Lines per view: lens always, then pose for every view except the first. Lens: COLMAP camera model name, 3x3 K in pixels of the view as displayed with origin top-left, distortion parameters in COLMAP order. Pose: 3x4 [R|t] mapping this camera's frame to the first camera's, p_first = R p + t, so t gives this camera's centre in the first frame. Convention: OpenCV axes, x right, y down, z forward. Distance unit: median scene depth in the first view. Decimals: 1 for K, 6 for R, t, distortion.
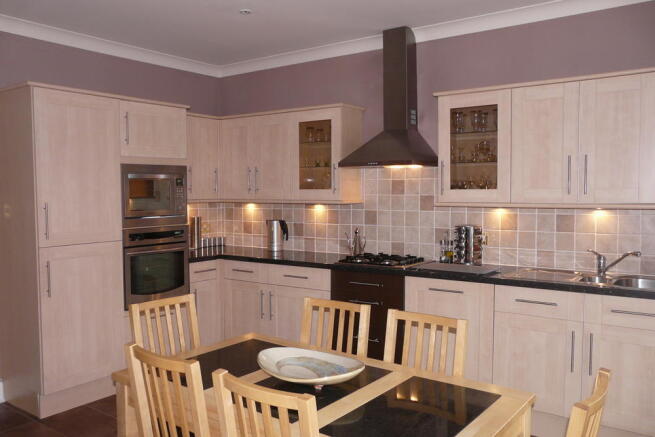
lens RADIAL K [[553.1, 0, 325.3], [0, 553.1, 220.2], [0, 0, 1]] dist [0.006696, 0.011281]
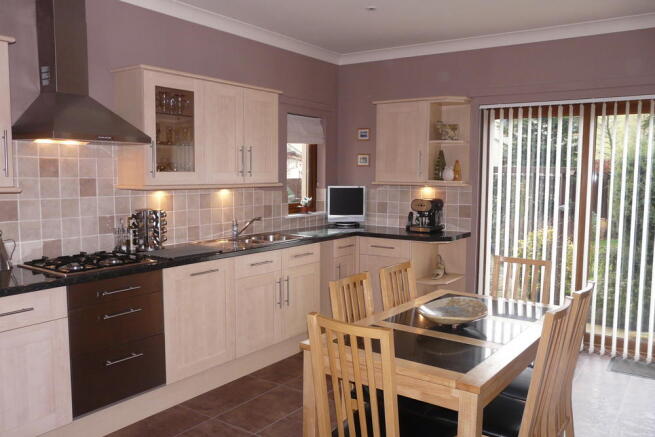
lens RADIAL K [[553.1, 0, 324.9], [0, 553.1, 218.6], [0, 0, 1]] dist [0.006696, 0.011281]
pose [[0.024259, -0.079014, 0.996578, -0.663833], [0.050827, 0.995680, 0.077705, -0.032314], [-0.998413, 0.048768, 0.028170, 0.639826]]
